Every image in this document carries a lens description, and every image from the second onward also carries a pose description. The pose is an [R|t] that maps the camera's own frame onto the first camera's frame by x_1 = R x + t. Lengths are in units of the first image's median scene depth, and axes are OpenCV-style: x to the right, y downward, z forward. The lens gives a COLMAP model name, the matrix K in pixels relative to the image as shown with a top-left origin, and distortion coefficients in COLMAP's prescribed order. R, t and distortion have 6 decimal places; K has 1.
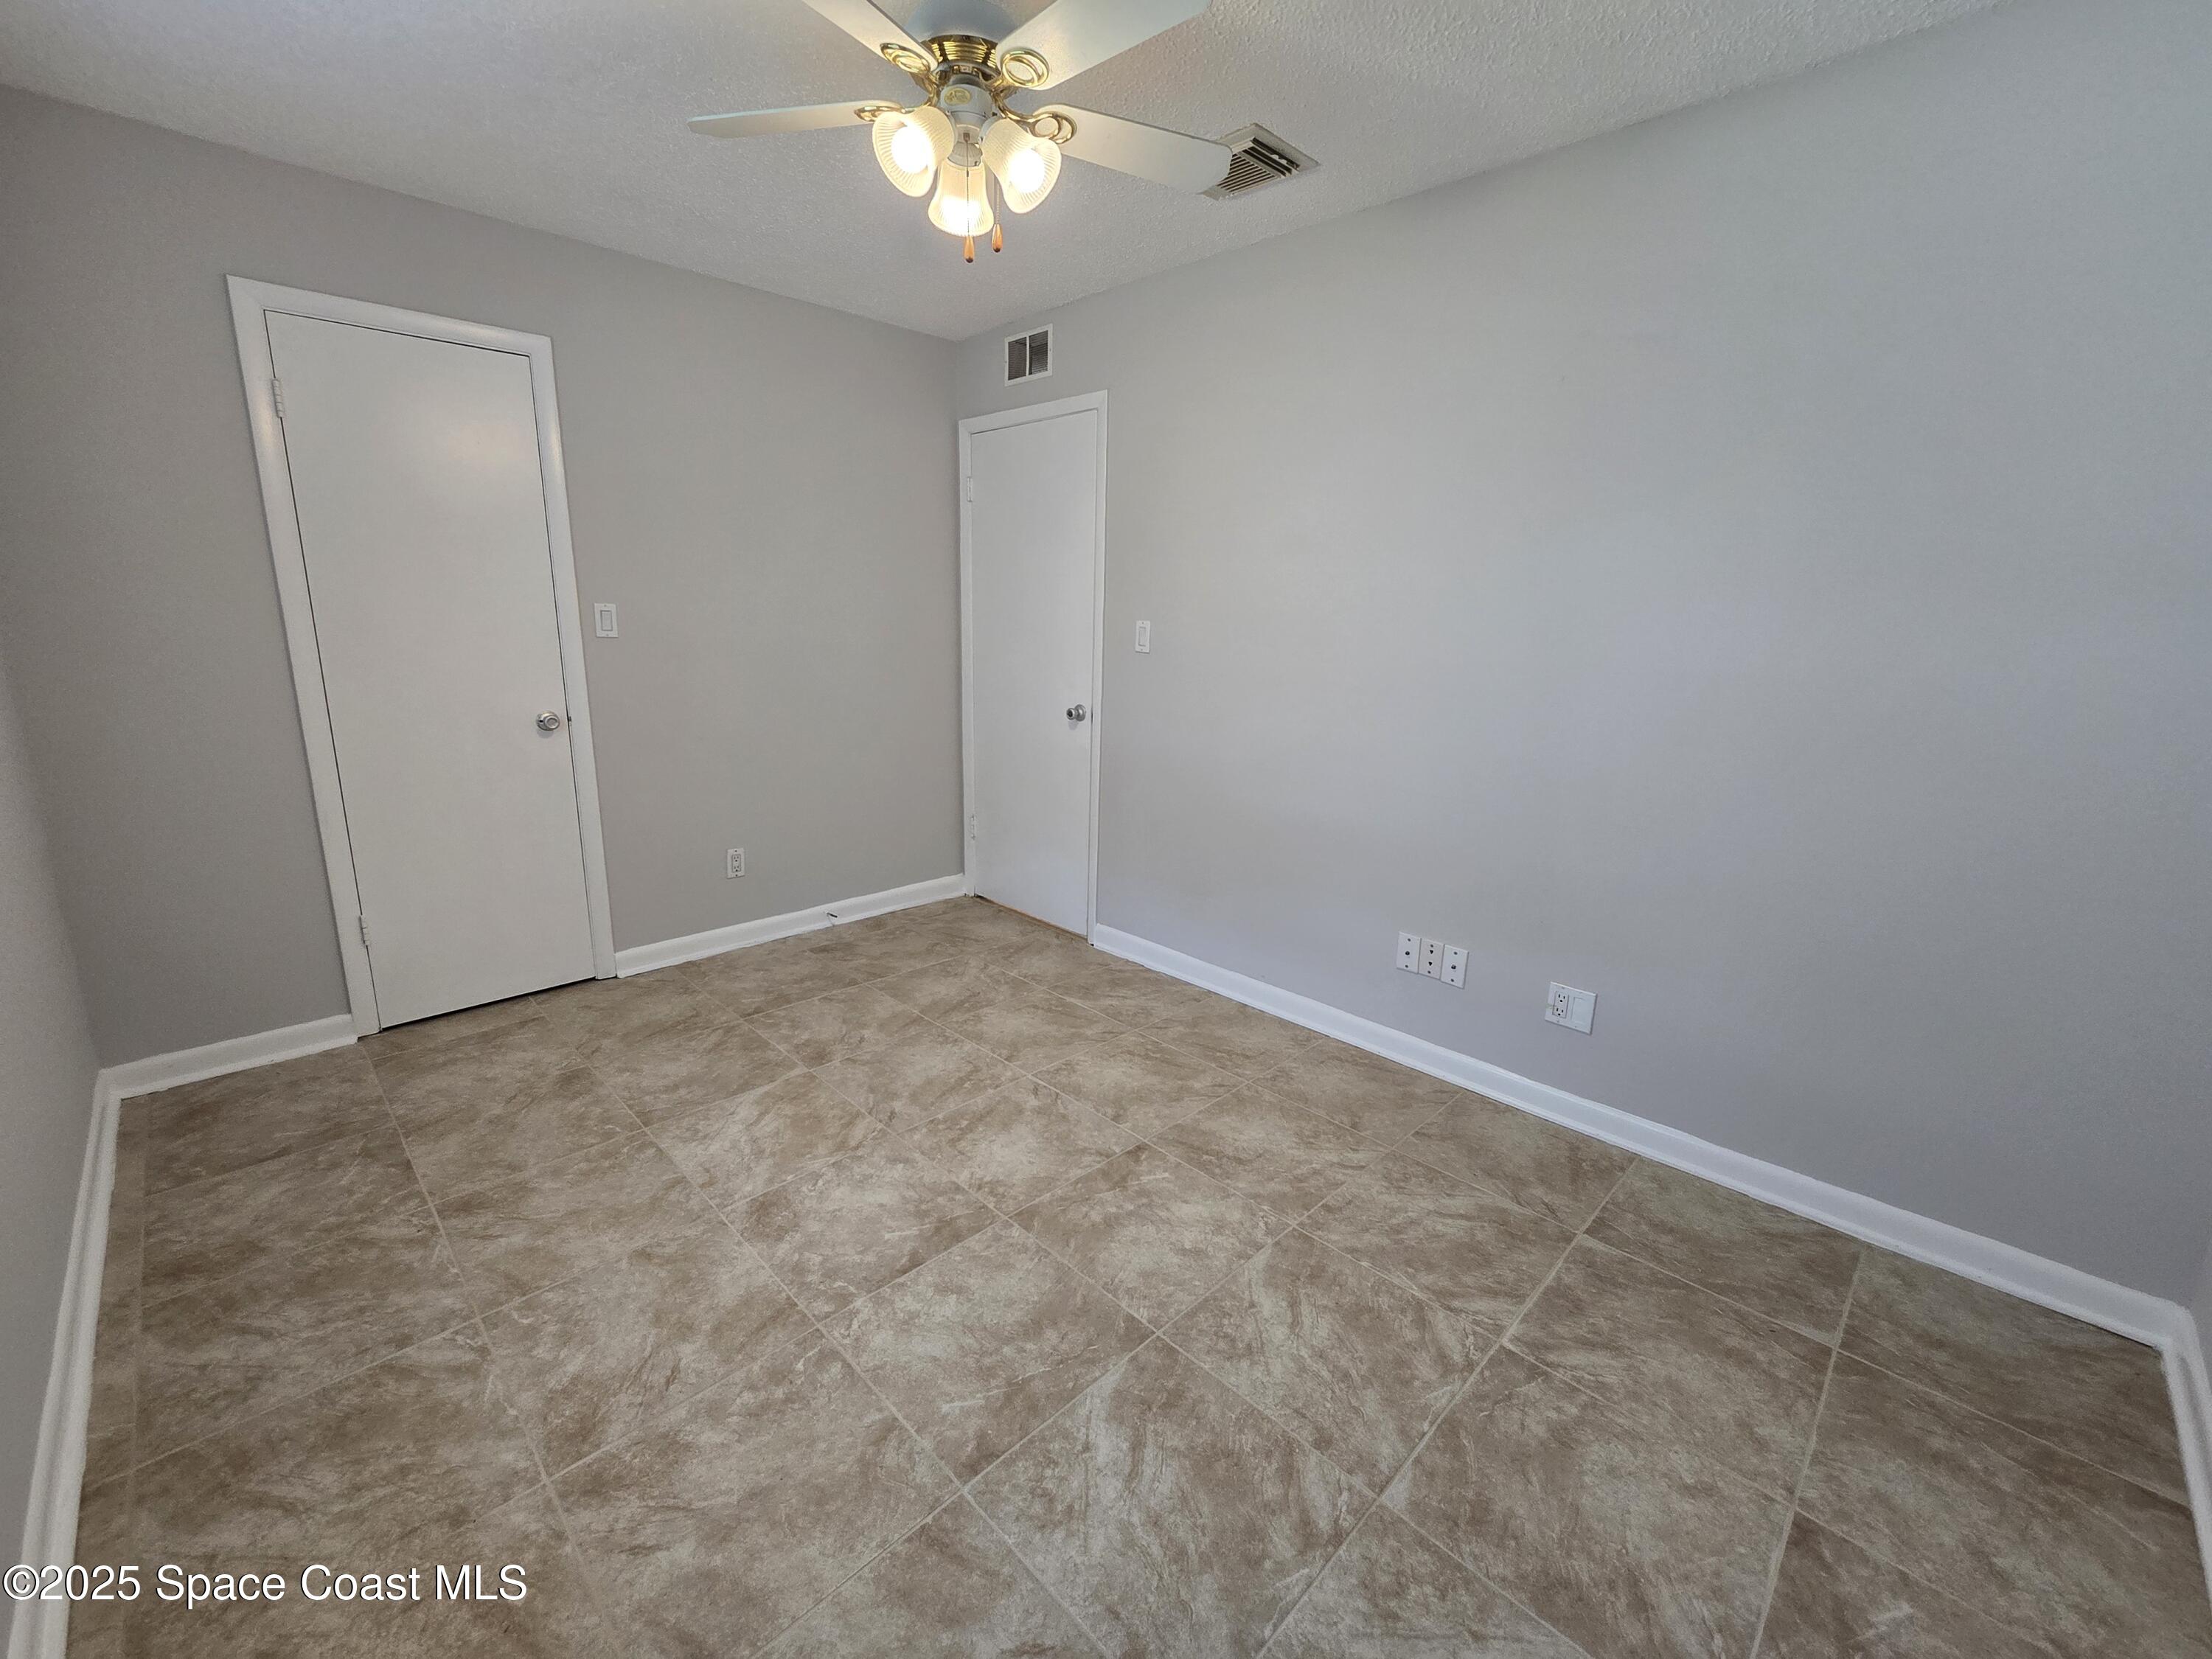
lens RADIAL K [[903.9, 0, 1103.2], [0, 903.9, 824.2], [0, 0, 1]] dist [-0.000312, -0.000542]
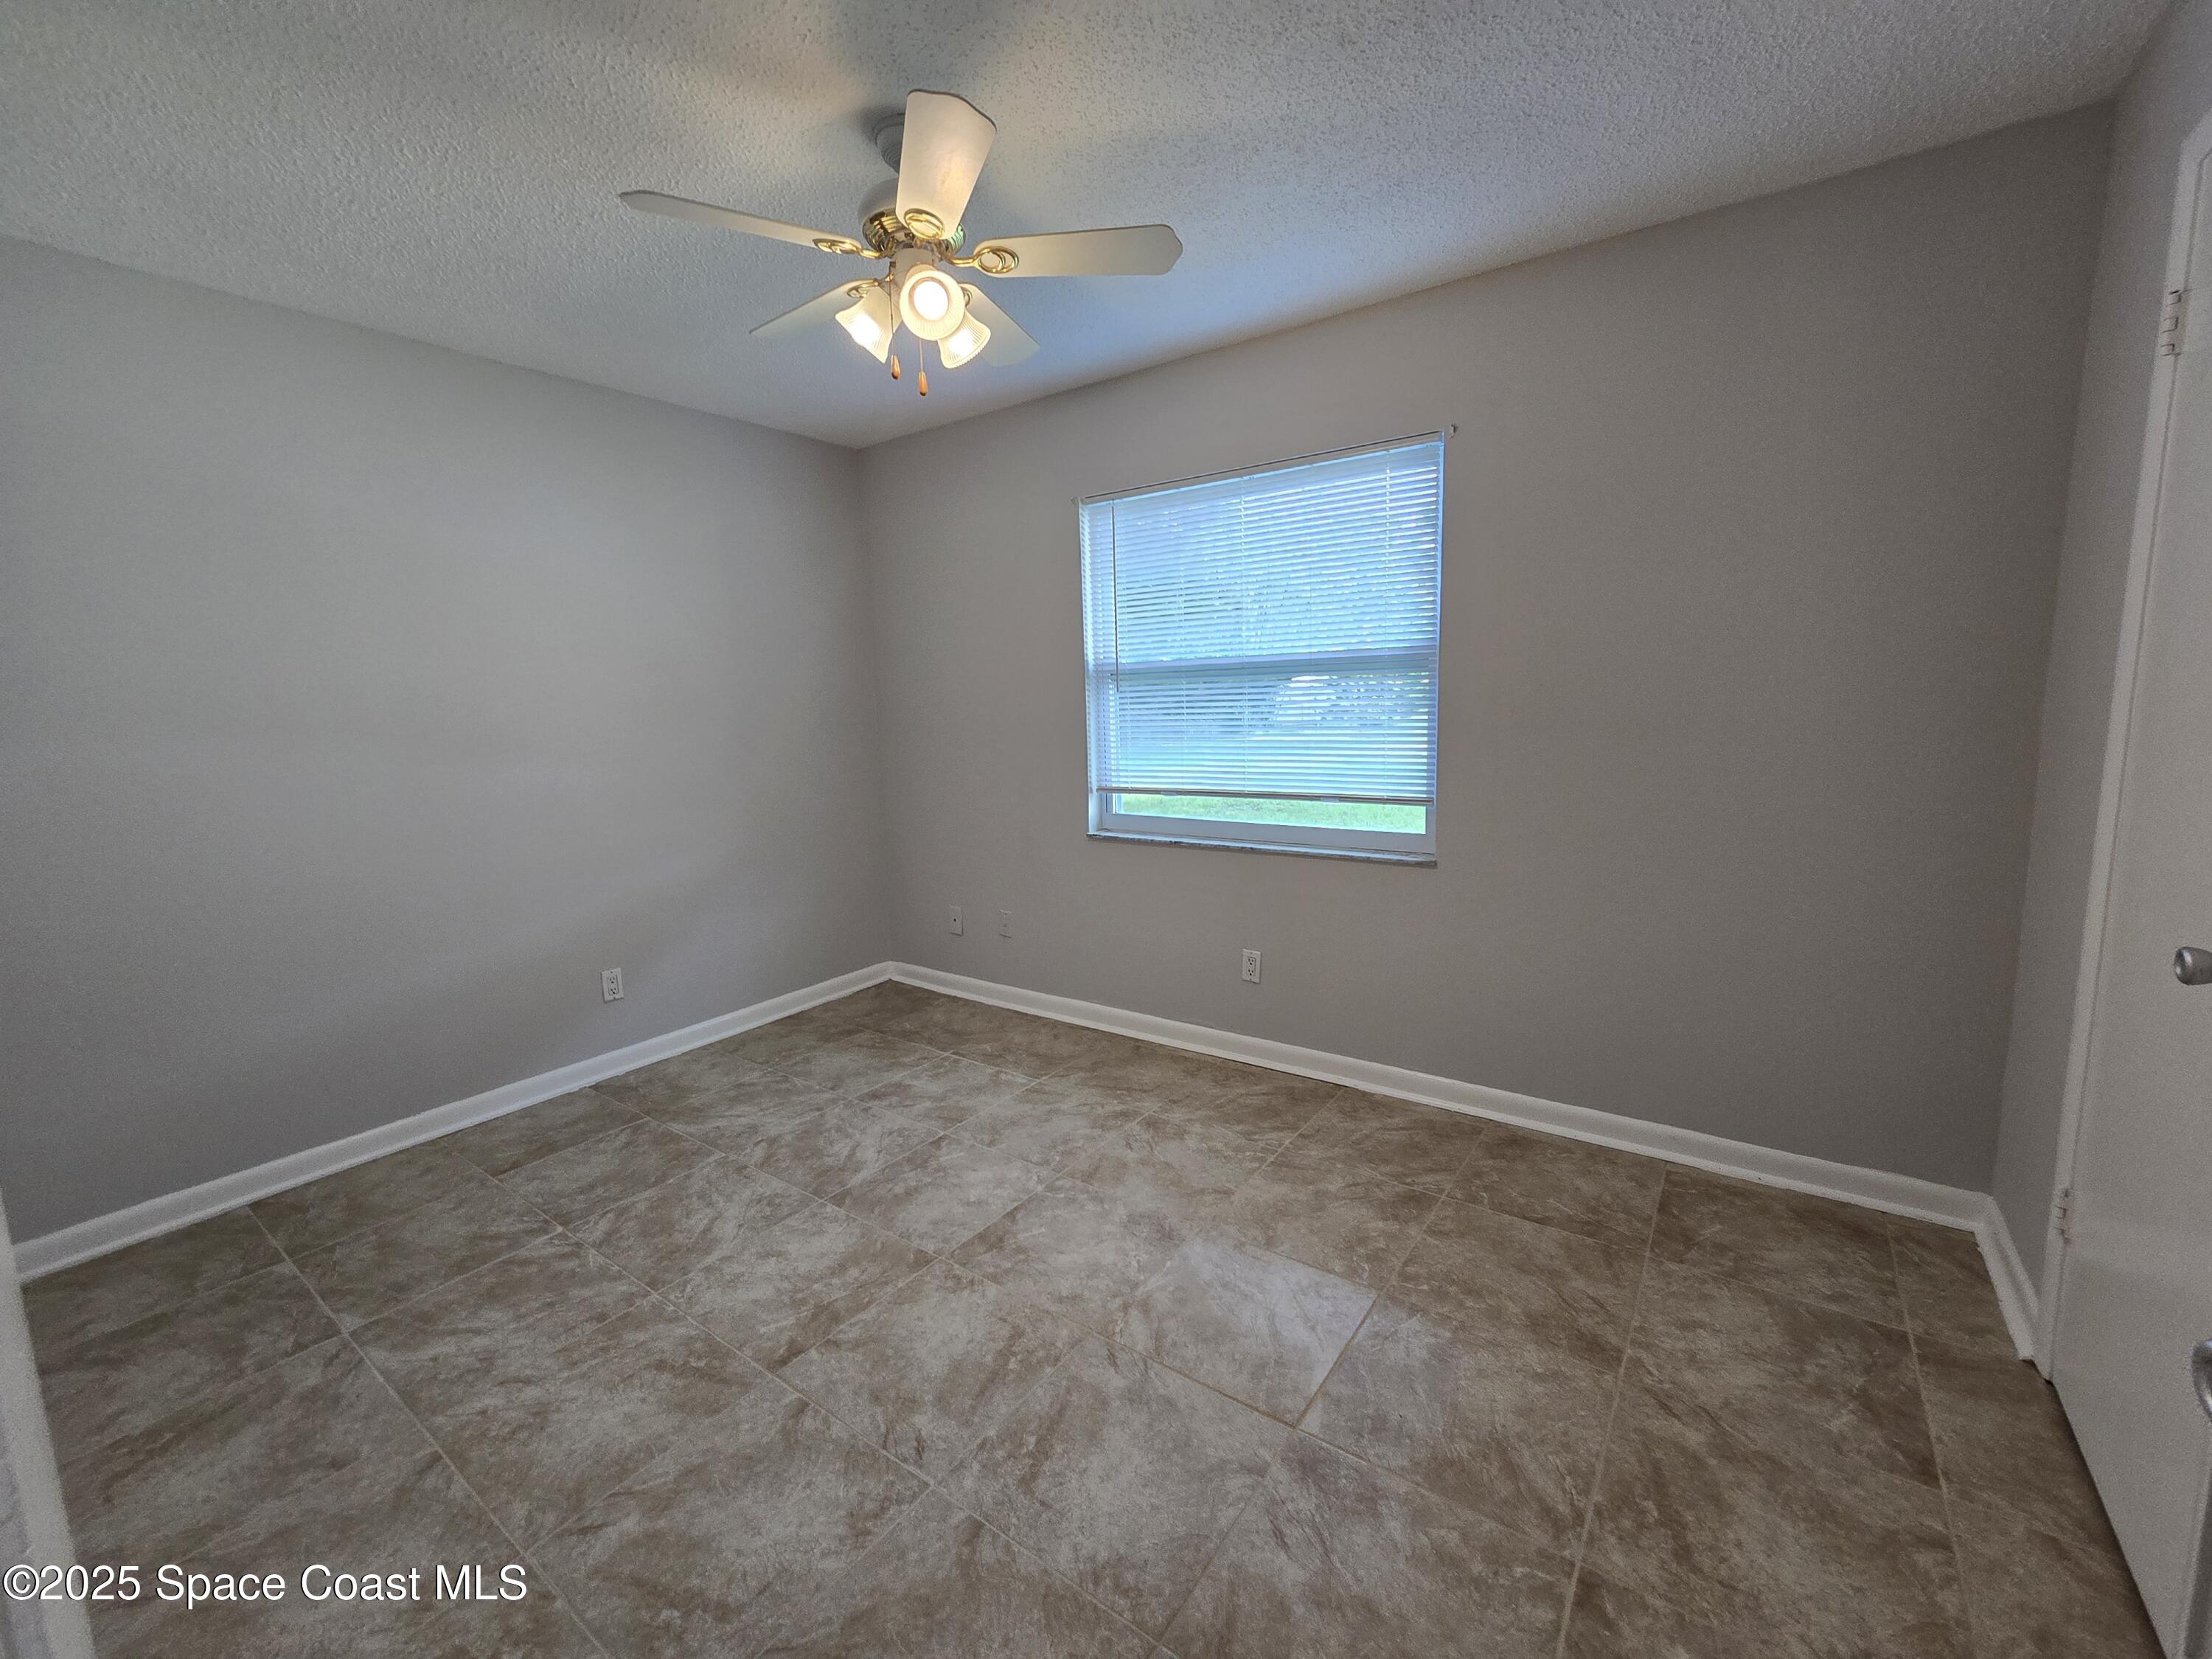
lens RADIAL K [[903.9, 0, 1106.1], [0, 903.9, 825.6], [0, 0, 1]] dist [-0.000312, -0.000542]
pose [[-0.987201, 0.033254, -0.155973, -0.157395], [-0.024890, 0.933908, 0.356645, -0.446532], [0.157525, 0.355962, -0.921128, 1.910618]]
